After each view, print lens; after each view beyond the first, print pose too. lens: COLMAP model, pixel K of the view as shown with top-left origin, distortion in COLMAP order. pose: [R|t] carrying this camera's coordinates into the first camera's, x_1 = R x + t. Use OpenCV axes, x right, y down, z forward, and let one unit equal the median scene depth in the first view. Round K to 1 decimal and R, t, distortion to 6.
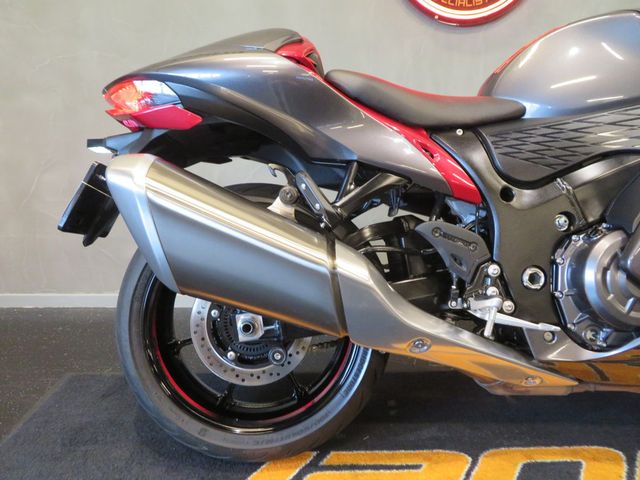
lens RADIAL K [[457.6, 0, 320.9], [0, 457.6, 238.6], [0, 0, 1]] dist [-0.010852, 0.005664]
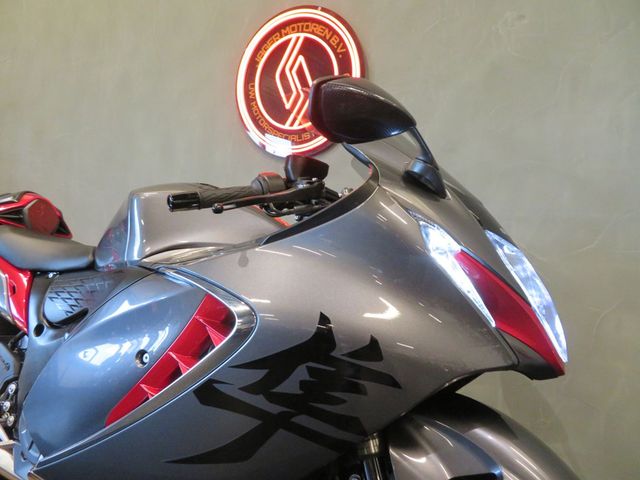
lens RADIAL K [[457.6, 0, 317.5], [0, 457.6, 240.5], [0, 0, 1]] dist [-0.010852, 0.005664]
pose [[0.876786, 0.063187, -0.476711, 1.623484], [-0.132087, 0.984845, -0.112402, -0.292361], [0.462384, 0.161520, 0.871845, 0.205426]]
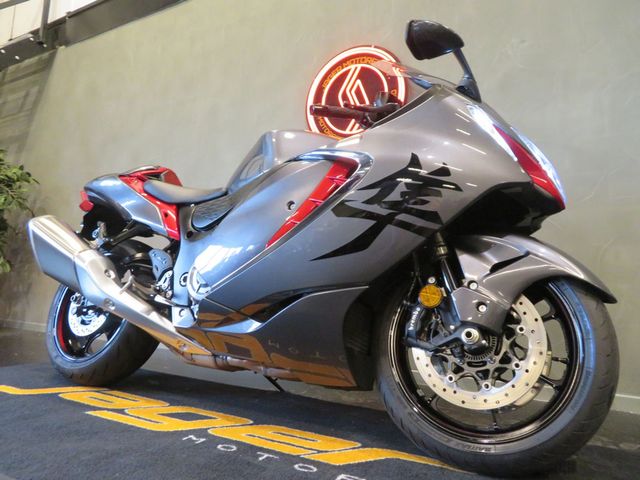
lens RADIAL K [[457.6, 0, 320.9], [0, 457.6, 241.9], [0, 0, 1]] dist [-0.010852, 0.005664]
pose [[0.861854, -0.021195, -0.506713, 1.693908], [-0.141180, 0.949607, -0.279849, 0.344546], [0.487110, 0.312727, 0.815430, -0.184413]]
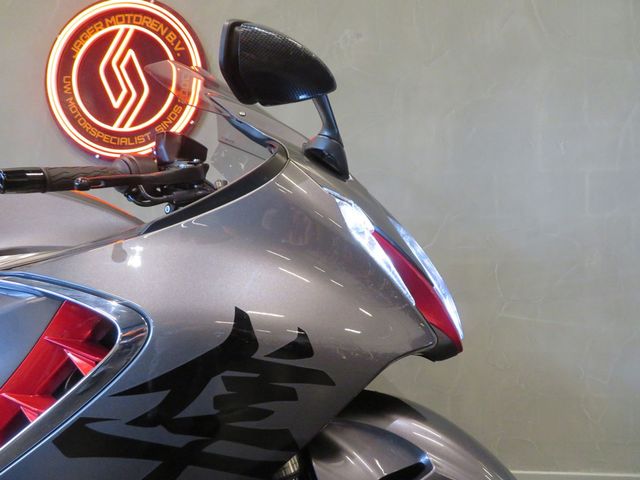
lens RADIAL K [[457.6, 0, 318.3], [0, 457.6, 240.0], [0, 0, 1]] dist [-0.010852, 0.005664]
pose [[0.995745, -0.002329, -0.092126, 1.448358], [-0.017066, 0.977730, -0.209172, -0.225043], [0.090561, 0.209854, 0.973530, 0.276801]]
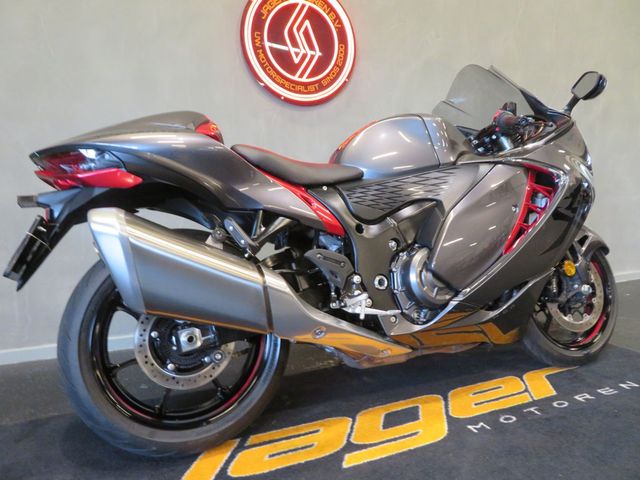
lens RADIAL K [[457.6, 0, 321.6], [0, 457.6, 237.8], [0, 0, 1]] dist [-0.010852, 0.005664]
pose [[0.923655, -0.047165, 0.380313, -0.278393], [0.086638, 0.992404, -0.087340, 0.053135], [-0.373304, 0.113622, 0.920725, -0.335822]]
